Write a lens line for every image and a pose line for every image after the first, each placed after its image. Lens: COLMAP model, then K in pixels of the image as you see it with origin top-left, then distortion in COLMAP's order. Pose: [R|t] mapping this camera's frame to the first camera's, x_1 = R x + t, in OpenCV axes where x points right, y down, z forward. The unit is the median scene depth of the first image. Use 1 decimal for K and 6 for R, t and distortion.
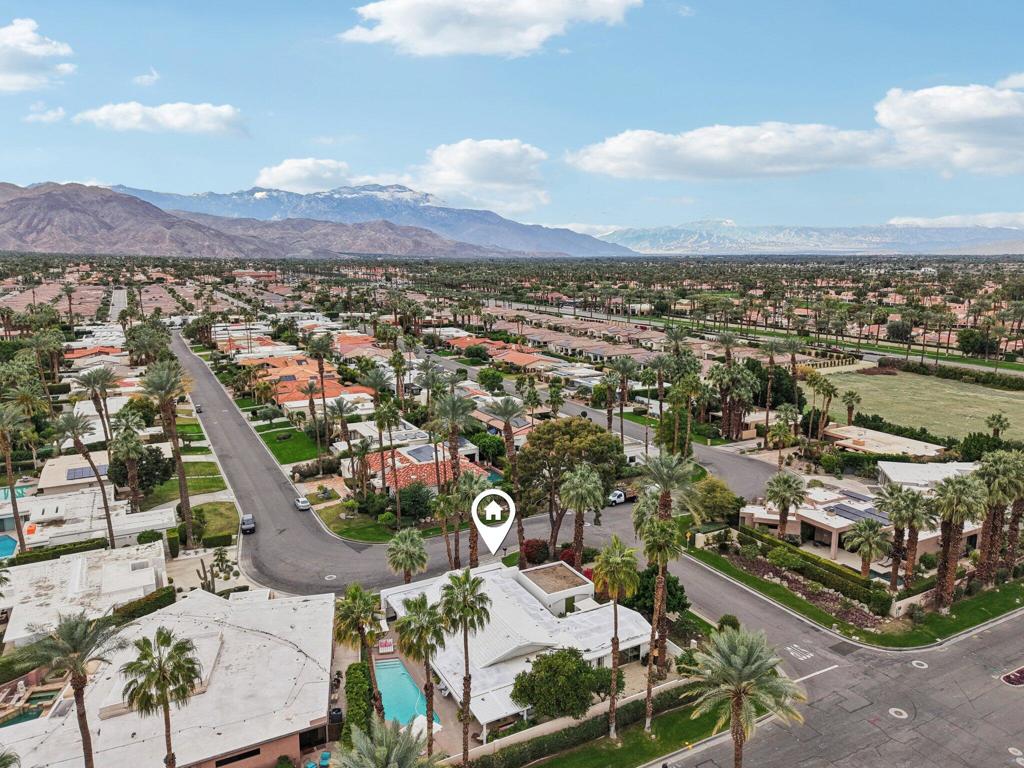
lens RADIAL K [[681.7, 0, 516.3], [0, 681.7, 380.5], [0, 0, 1]] dist [0.031826, -0.026643]
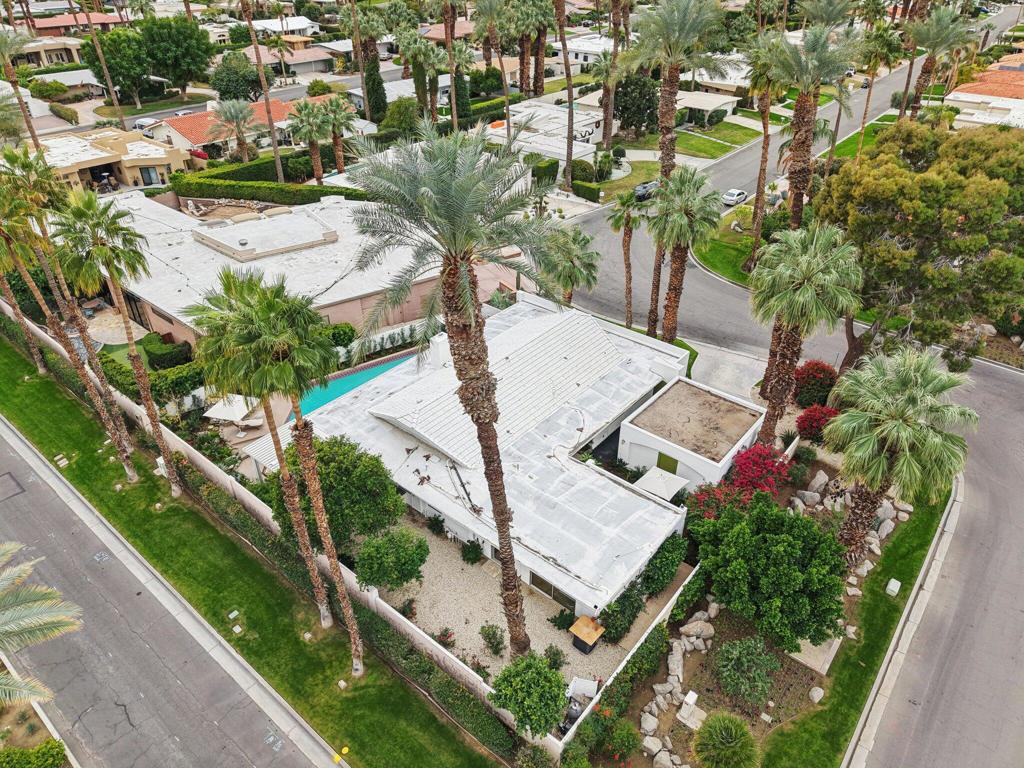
lens RADIAL K [[681.7, 0, 516.3], [0, 681.7, 380.5], [0, 0, 1]] dist [0.031826, -0.026643]
pose [[0.375447, 0.514797, -0.770729, 0.268855], [-0.164608, 0.855379, 0.491152, 0.024118], [0.912110, -0.057533, 0.405889, 0.466007]]
